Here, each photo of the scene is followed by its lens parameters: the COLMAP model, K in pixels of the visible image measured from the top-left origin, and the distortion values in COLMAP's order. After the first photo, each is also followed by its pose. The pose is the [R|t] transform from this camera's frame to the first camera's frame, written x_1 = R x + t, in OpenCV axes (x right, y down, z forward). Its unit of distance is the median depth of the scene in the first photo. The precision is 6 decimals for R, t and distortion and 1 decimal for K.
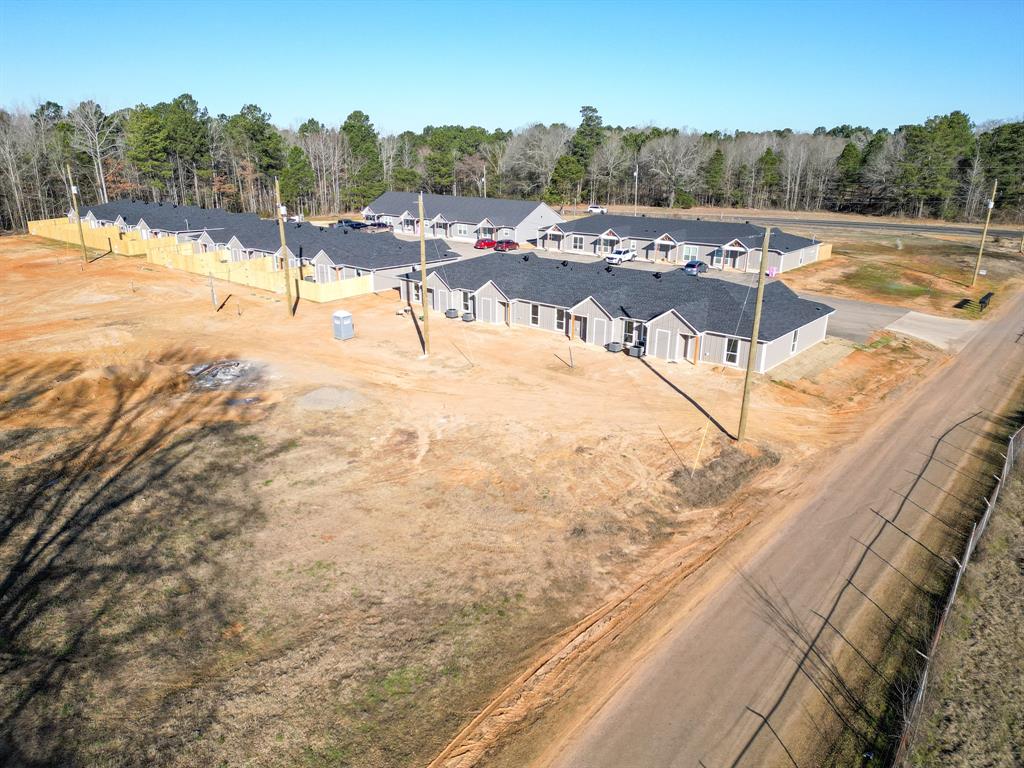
lens RADIAL K [[708.9, 0, 509.3], [0, 708.9, 384.8], [0, 0, 1]] dist [0.083329, -0.082528]
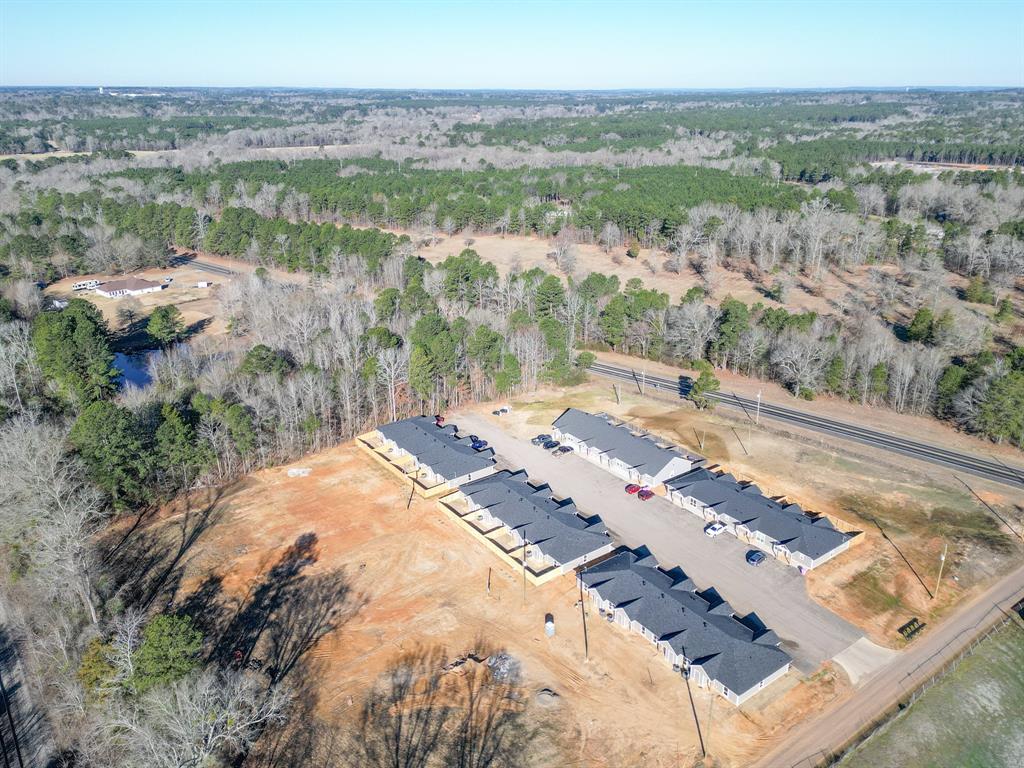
lens RADIAL K [[764.6, 0, 515.0], [0, 764.6, 381.5], [0, 0, 1]] dist [0.097792, -0.110541]
pose [[0.974271, 0.070833, -0.213960, 0.118817], [-0.061395, 0.996838, 0.050448, -1.046714], [0.216857, -0.036014, 0.975539, -1.403400]]
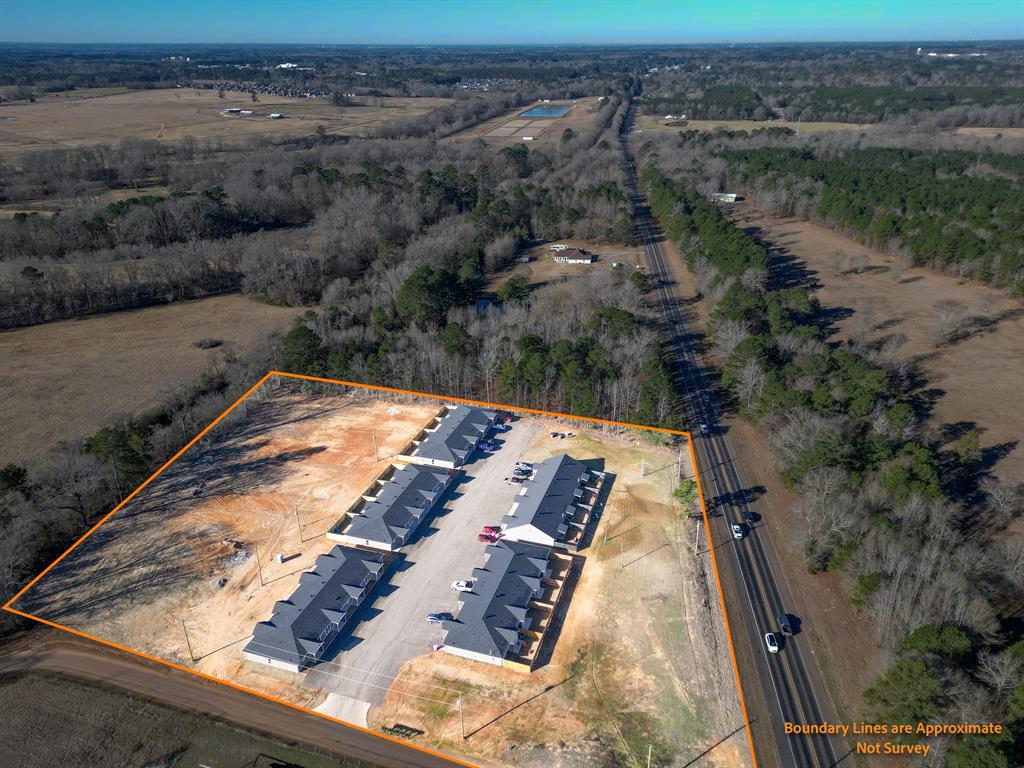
lens RADIAL K [[720.8, 0, 520.5], [0, 720.8, 399.5], [0, 0, 1]] dist [0.093378, -0.091087]
pose [[0.381546, 0.396401, -0.835038, 2.863618], [-0.281600, 0.910285, 0.303453, -2.223519], [0.880411, 0.119365, 0.458942, 0.426799]]
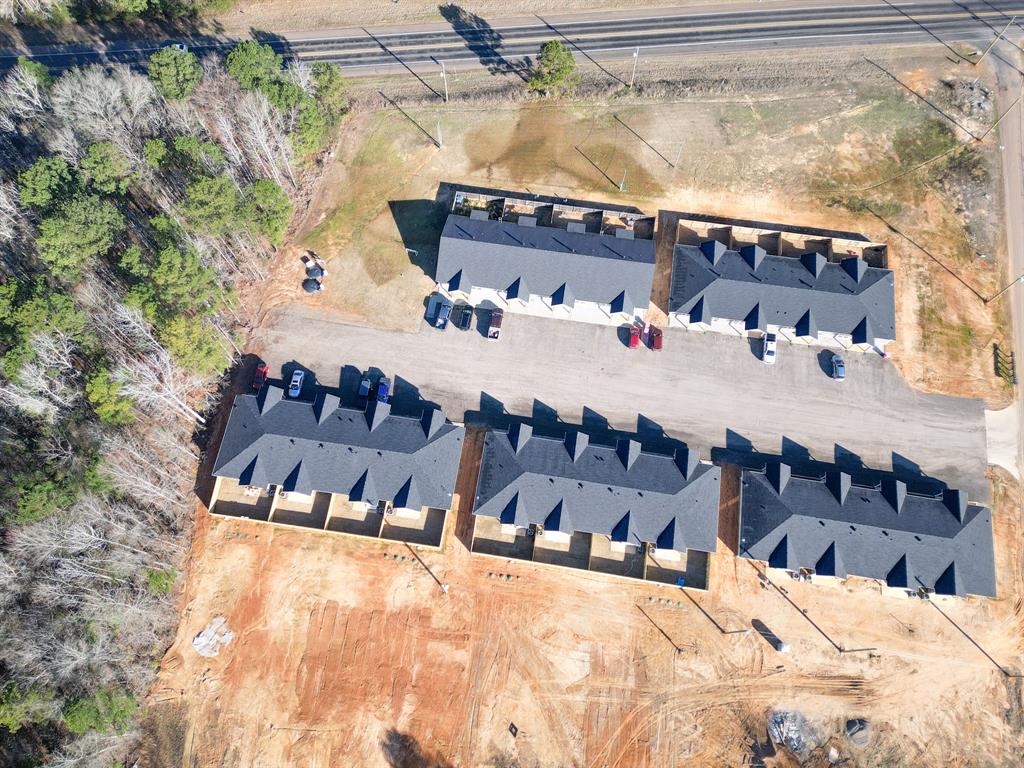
lens RADIAL K [[758.4, 0, 509.2], [0, 758.4, 383.5], [0, 0, 1]] dist [0.094212, -0.094002]
pose [[0.851600, -0.491794, 0.181430, -0.963592], [0.167930, 0.583827, 0.794321, -2.430108], [-0.496566, -0.645976, 0.579773, 0.721444]]
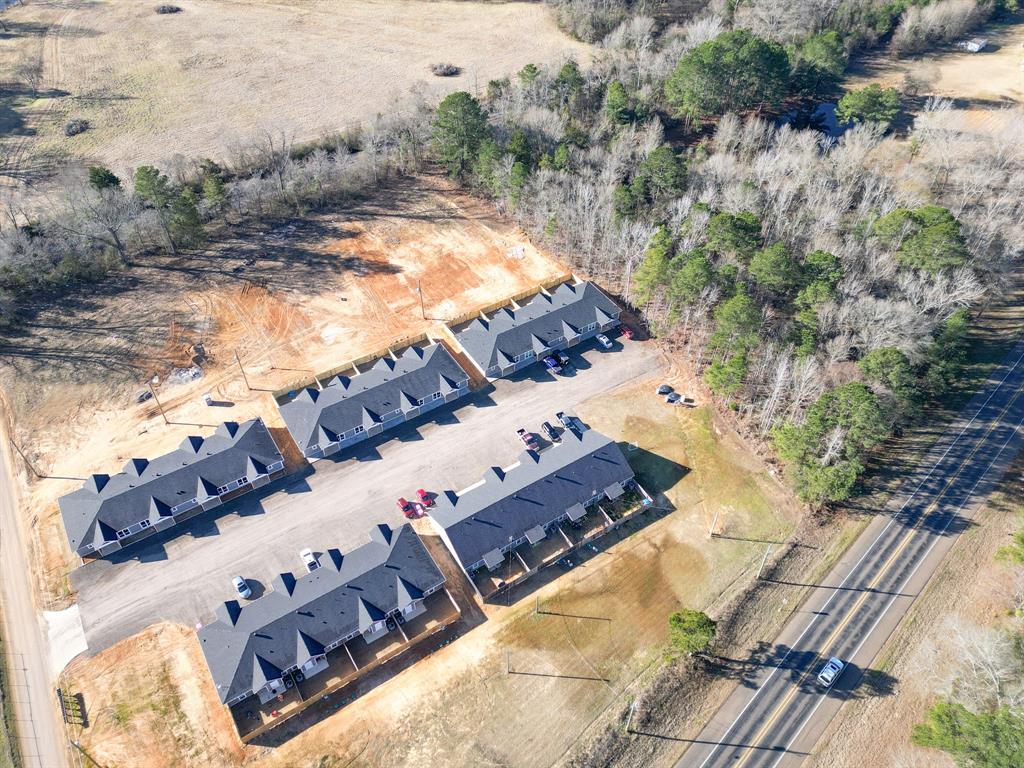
lens RADIAL K [[758.4, 0, 509.2], [0, 758.4, 383.5], [0, 0, 1]] dist [0.094212, -0.094002]
pose [[-0.300460, 0.674415, -0.674454, 1.432180], [-0.301917, 0.603516, 0.737980, -2.815761], [0.904748, 0.425363, 0.022285, 2.137154]]
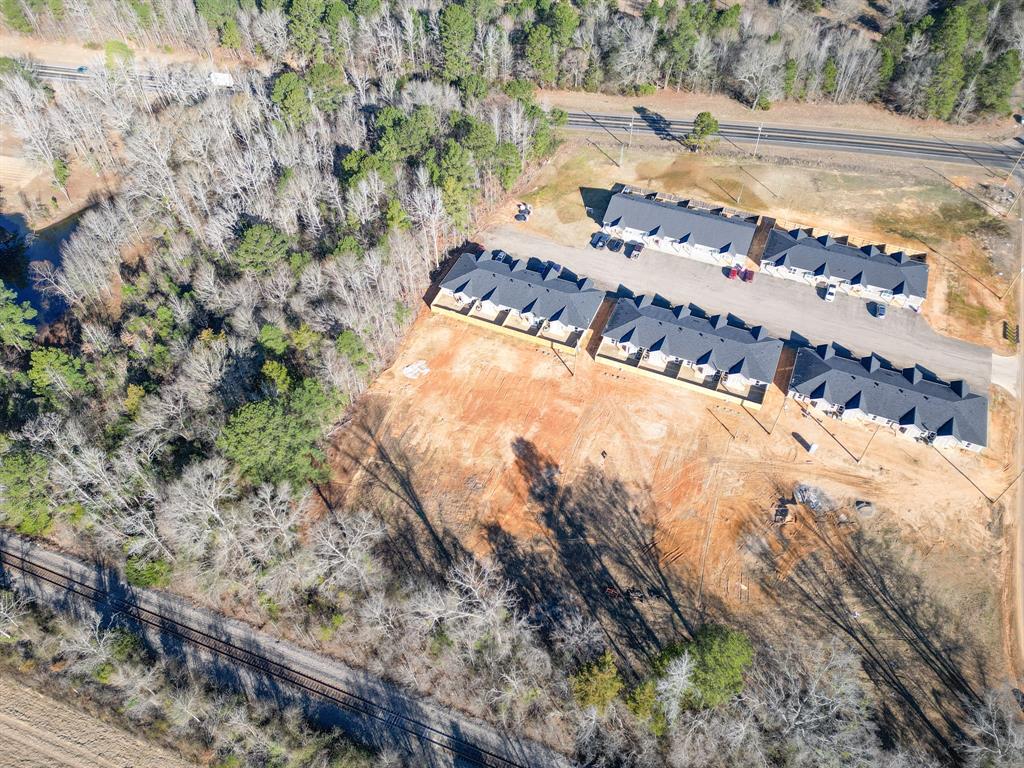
lens RADIAL K [[720.8, 0, 520.5], [0, 720.8, 399.5], [0, 0, 1]] dist [0.093378, -0.091087]
pose [[0.954702, -0.233212, 0.184813, -1.828010], [0.100385, 0.837102, 0.537757, -1.890121], [-0.280118, -0.494845, 0.822595, -0.794447]]
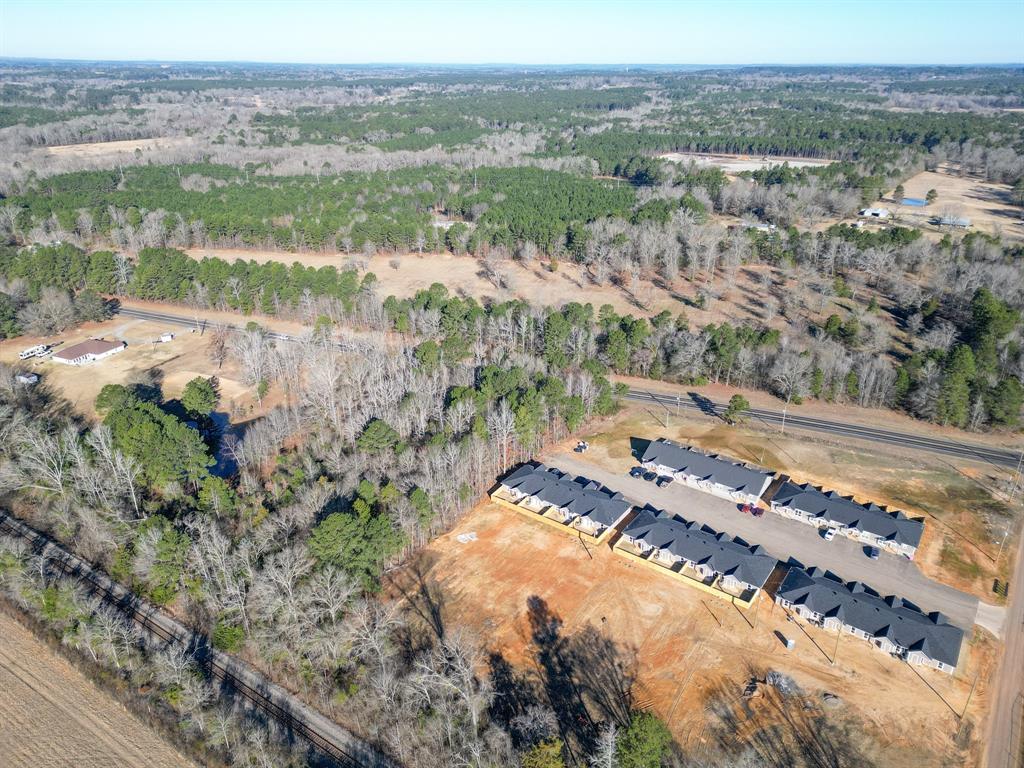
lens RADIAL K [[713.7, 0, 509.4], [0, 713.7, 383.4], [0, 0, 1]] dist [0.085075, -0.084231]
pose [[0.997175, -0.037045, 0.065345, -1.647662], [0.030276, 0.994355, 0.101688, -1.579486], [-0.068744, -0.099423, 0.992668, -1.812053]]
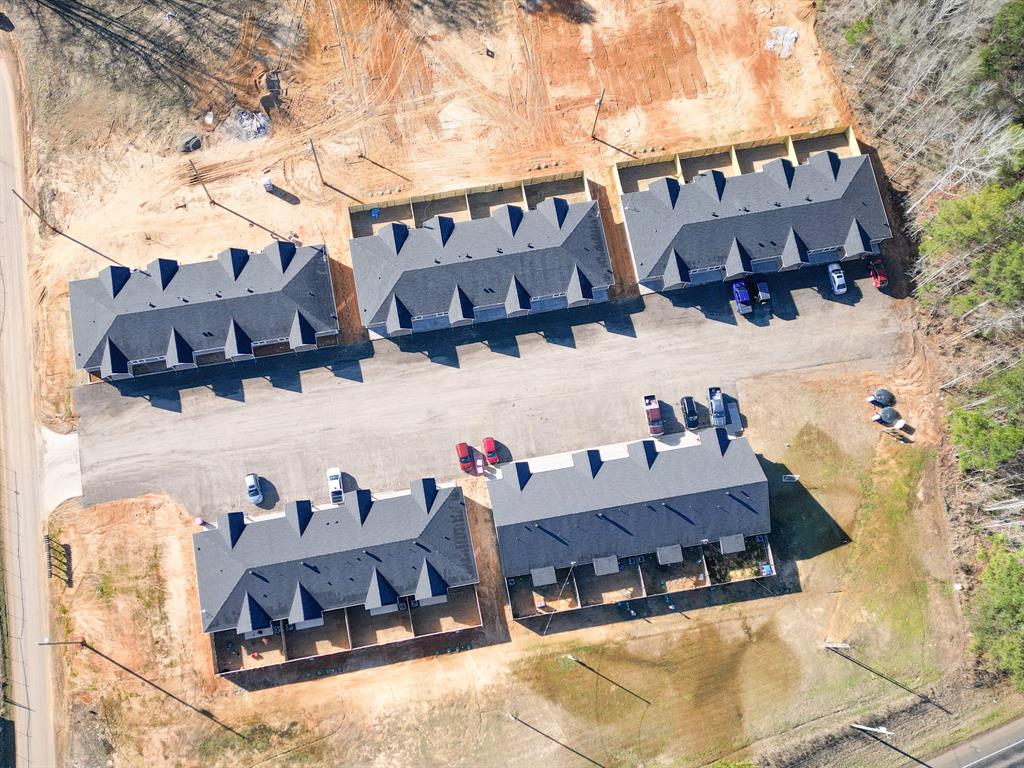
lens RADIAL K [[829.6, 0, 447.4], [0, 829.6, 454.9], [0, 0, 1]] dist [0.085478, -0.078528]
pose [[-0.641722, 0.748720, -0.166165, 0.408542], [-0.253019, -0.002151, 0.967459, -2.642438], [0.723999, 0.662883, 0.190821, 1.568977]]
